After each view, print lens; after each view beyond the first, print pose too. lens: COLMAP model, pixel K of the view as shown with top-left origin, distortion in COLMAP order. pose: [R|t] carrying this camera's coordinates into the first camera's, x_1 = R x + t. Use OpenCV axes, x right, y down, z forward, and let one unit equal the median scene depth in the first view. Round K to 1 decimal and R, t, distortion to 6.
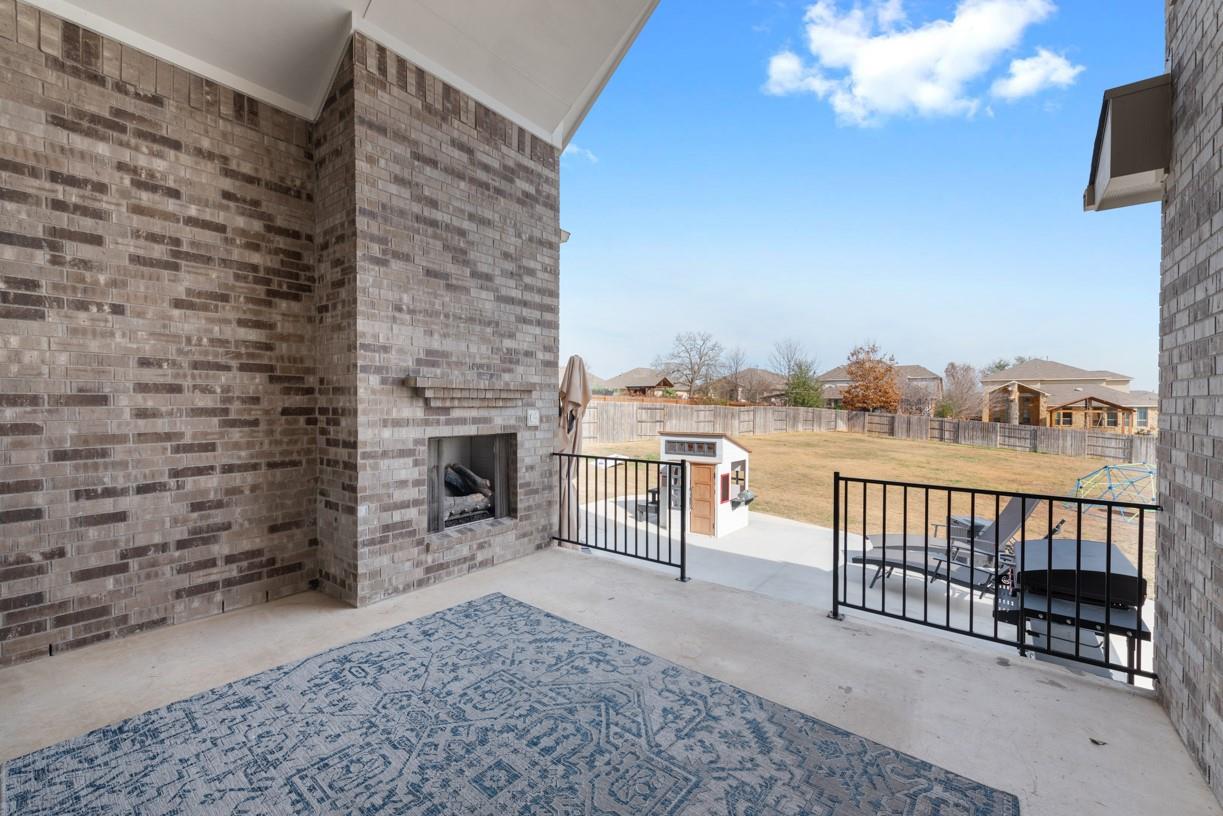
lens RADIAL K [[495.8, 0, 623.2], [0, 495.8, 406.6], [0, 0, 1]] dist [0.010443, -0.000049]
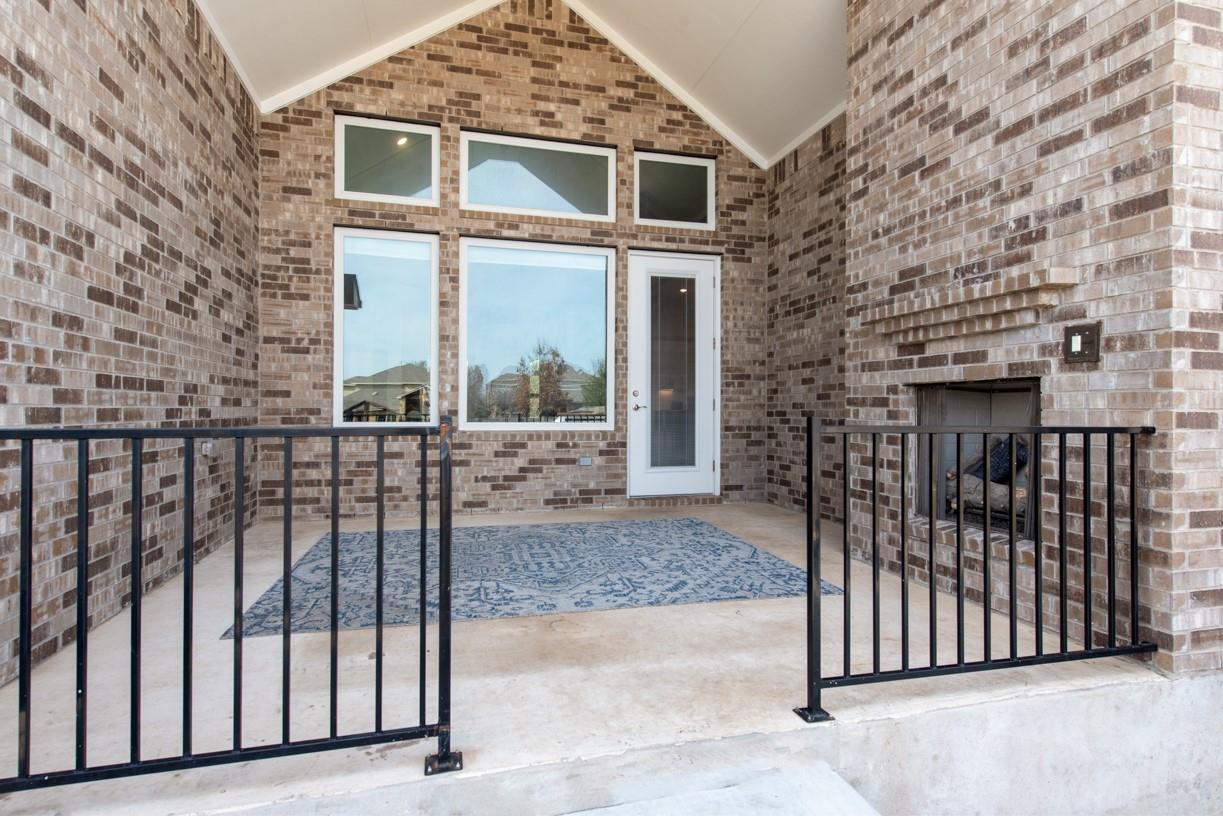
lens RADIAL K [[641.9, 0, 613.6], [0, 641.9, 410.2], [0, 0, 1]] dist [-0.001162, -0.000605]
pose [[-0.618039, -0.007891, -0.786107, 0.682673], [-0.008209, 0.999960, -0.003584, 0.112174], [0.786104, 0.004238, -0.618079, 1.285850]]
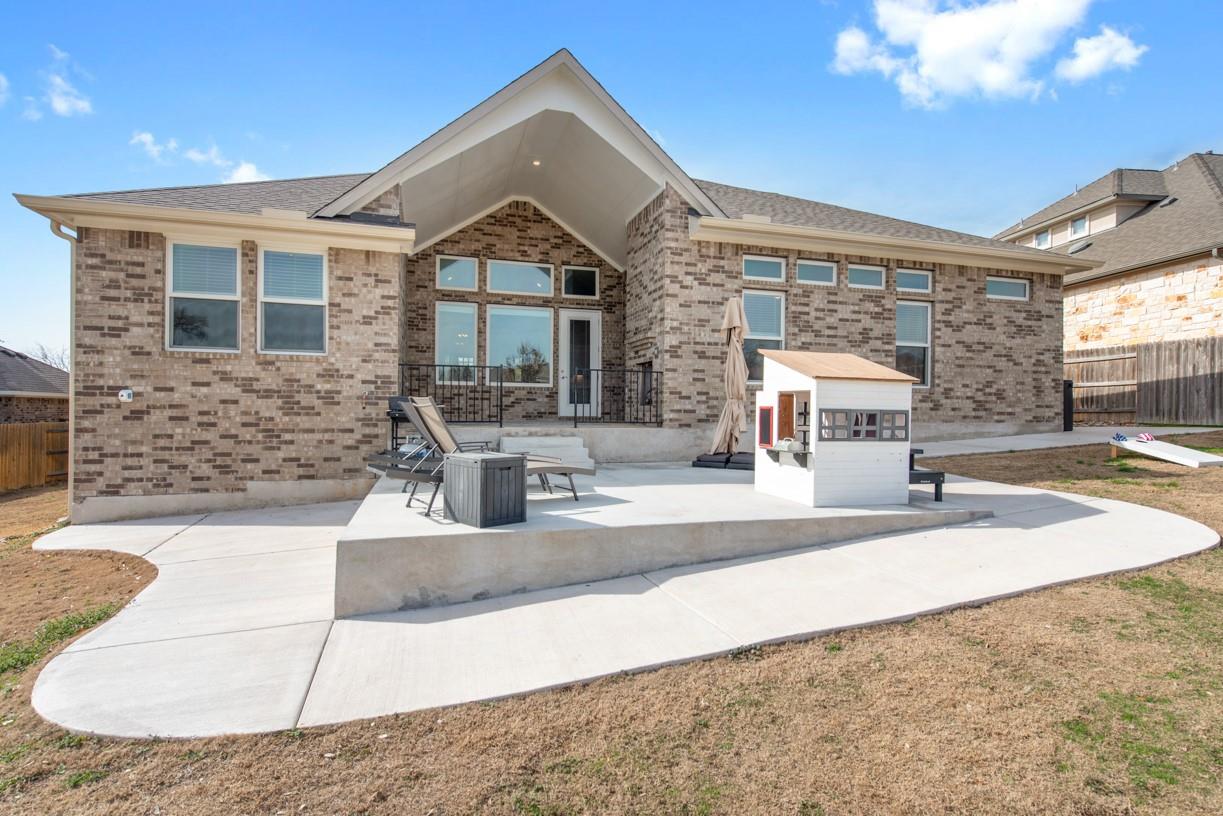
lens RADIAL K [[586.9, 0, 611.5], [0, 586.9, 408.1], [0, 0, 1]] dist [-0.002300, 0.000022]
pose [[-0.590306, -0.007856, -0.807142, 0.806094], [-0.013410, 0.999910, 0.000076, 0.127946], [0.807068, 0.010869, -0.590358, 1.410788]]
